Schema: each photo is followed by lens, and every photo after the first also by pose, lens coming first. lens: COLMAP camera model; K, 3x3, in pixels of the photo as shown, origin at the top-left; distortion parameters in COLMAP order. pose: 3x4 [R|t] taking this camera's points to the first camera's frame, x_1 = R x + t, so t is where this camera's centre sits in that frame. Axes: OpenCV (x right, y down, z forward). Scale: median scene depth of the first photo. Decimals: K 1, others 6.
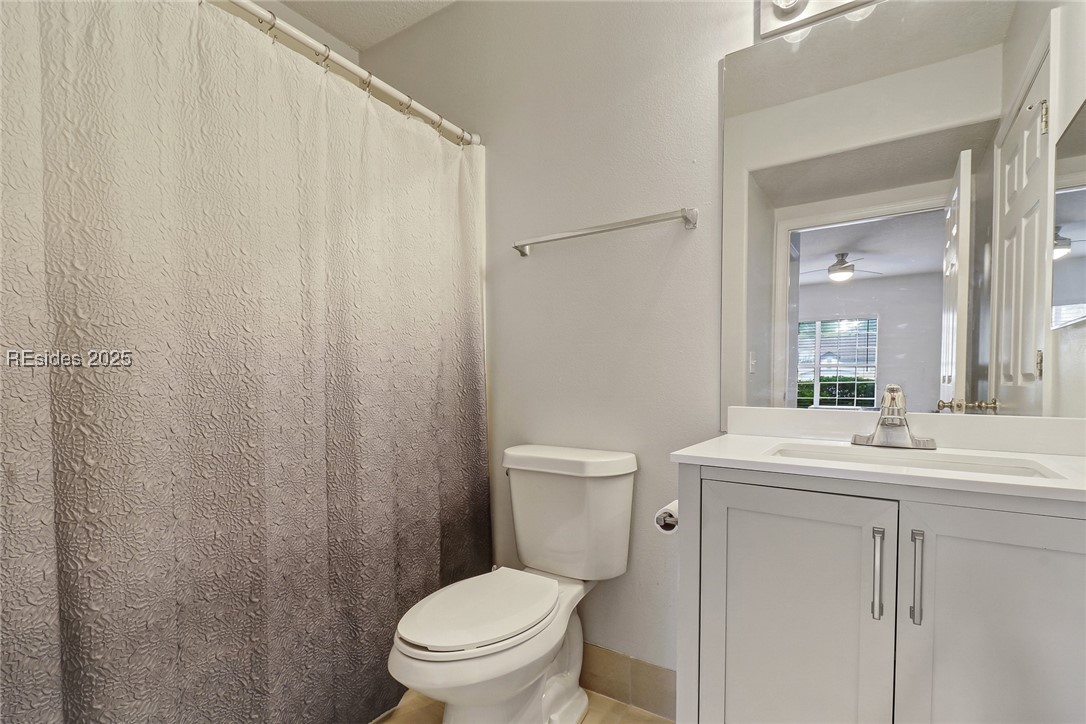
lens RADIAL K [[510.7, 0, 544.9], [0, 510.7, 388.2], [0, 0, 1]] dist [-0.000122, -0.001063]
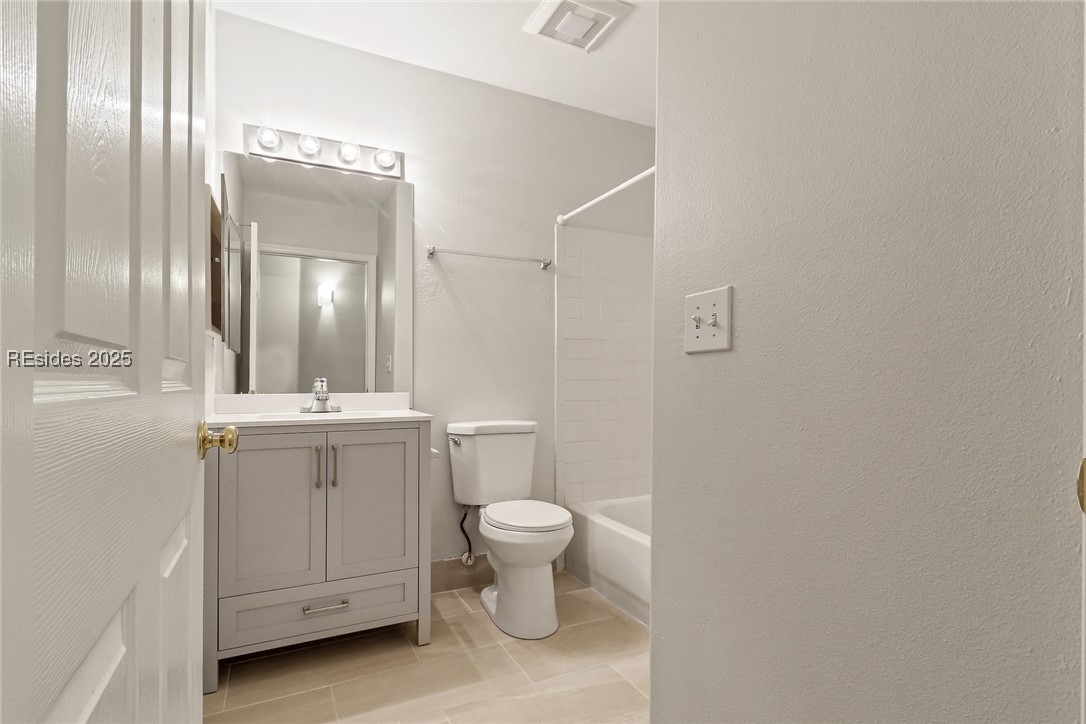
lens RADIAL K [[503.9, 0, 543.2], [0, 503.9, 365.6], [0, 0, 1]] dist [-0.001661, -0.000206]
pose [[0.509339, 0.014583, 0.860442, -0.334249], [0.018698, 0.999433, -0.028007, 0.008715], [-0.860363, 0.030354, 0.508778, -0.432560]]
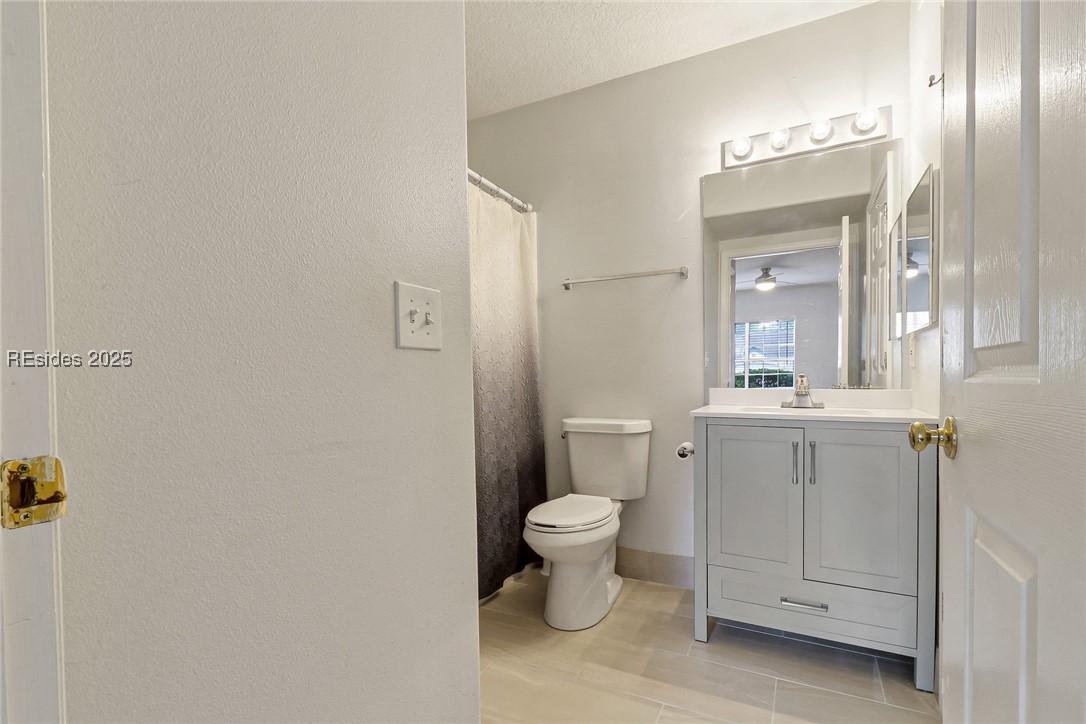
lens RADIAL K [[500.5, 0, 541.4], [0, 500.5, 379.7], [0, 0, 1]] dist [0.000991, -0.000297]
pose [[0.994199, -0.012817, 0.106790, -0.295429], [0.013583, 0.999887, -0.006451, 0.009612], [-0.106696, 0.007864, 0.994261, -0.460935]]
